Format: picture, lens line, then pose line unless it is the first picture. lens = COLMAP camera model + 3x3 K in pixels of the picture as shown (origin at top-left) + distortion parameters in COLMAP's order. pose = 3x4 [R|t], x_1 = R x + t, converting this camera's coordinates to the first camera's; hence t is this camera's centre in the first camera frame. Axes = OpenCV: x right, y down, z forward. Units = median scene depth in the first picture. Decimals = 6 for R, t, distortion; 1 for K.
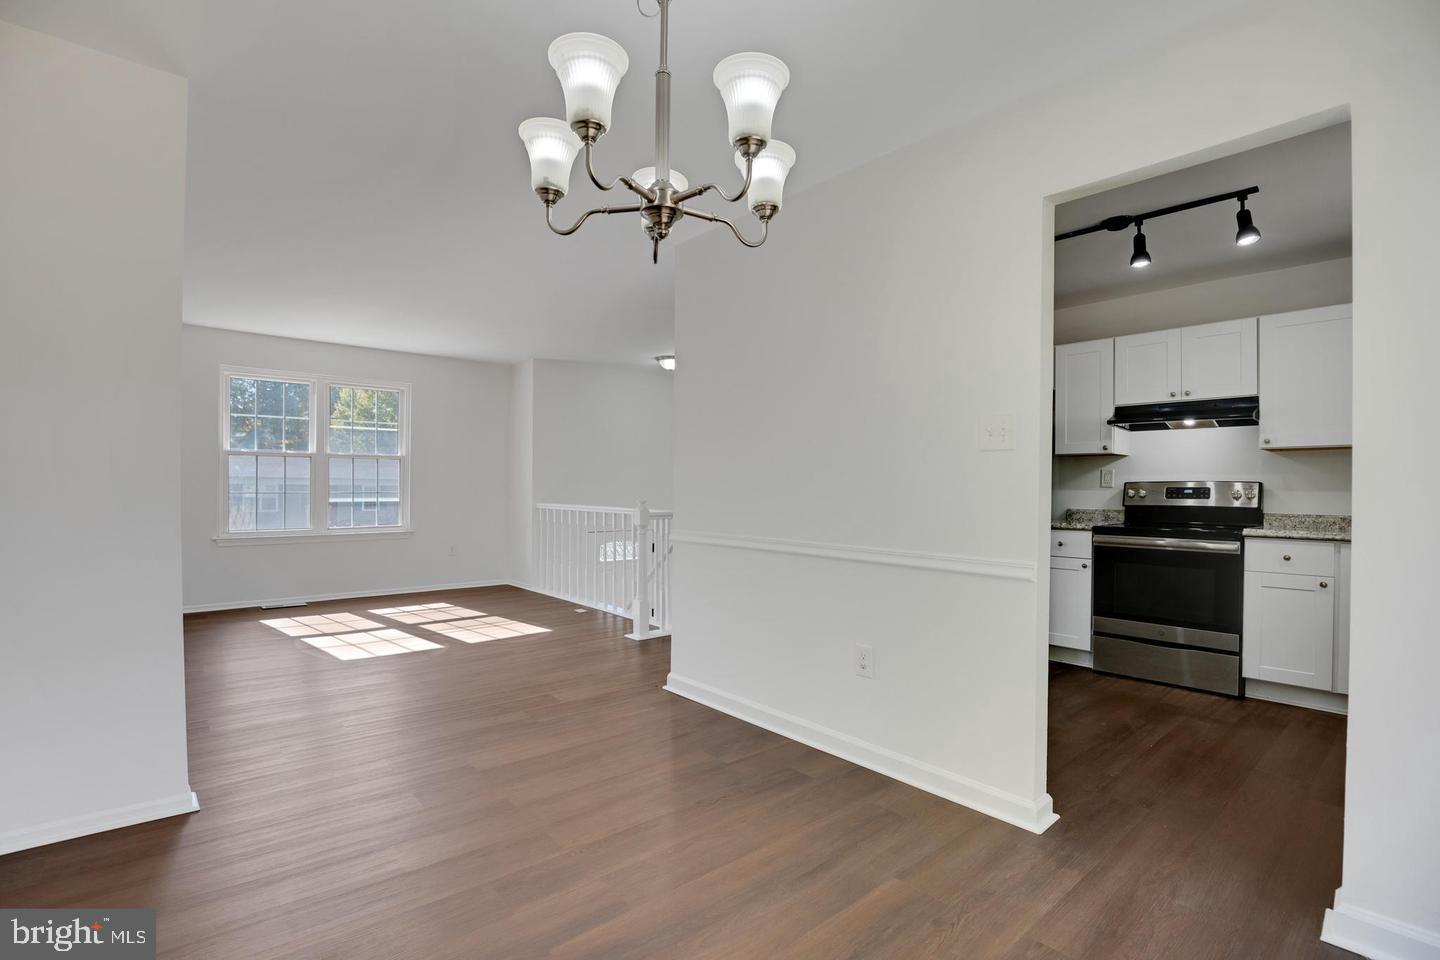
lens RADIAL K [[684.1, 0, 738.0], [0, 684.1, 481.4], [0, 0, 1]] dist [-0.028467, -0.000381]
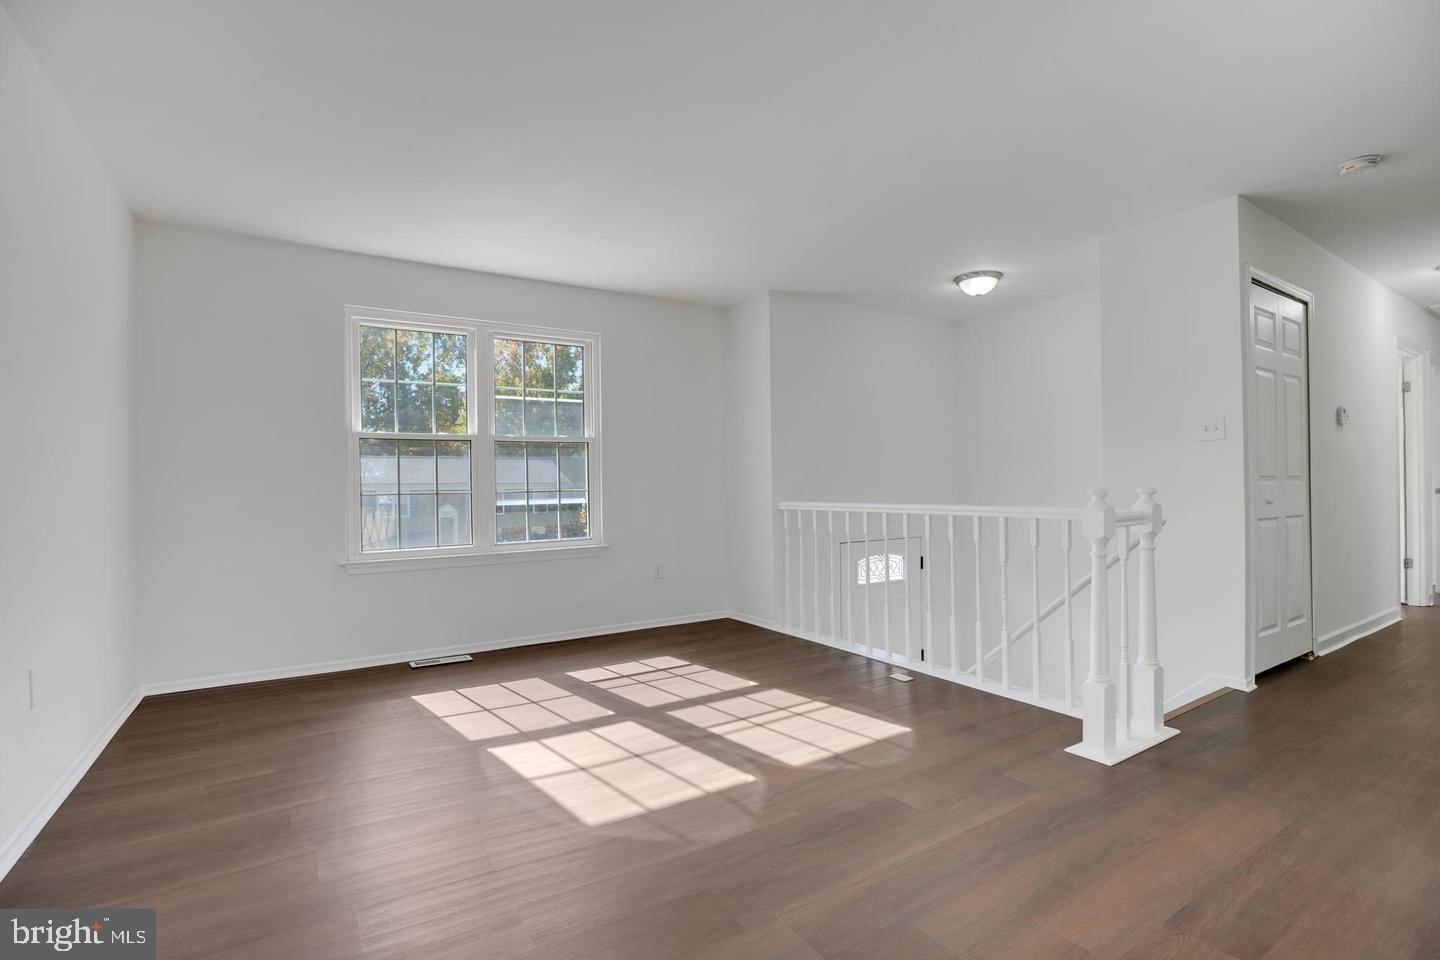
lens RADIAL K [[673.4, 0, 724.6], [0, 673.4, 488.7], [0, 0, 1]] dist [-0.024876, -0.000179]
pose [[0.987917, -0.020771, -0.153588, -0.268908], [0.022443, 0.999706, 0.009159, 0.011931], [0.153353, -0.012496, 0.988092, 0.358109]]
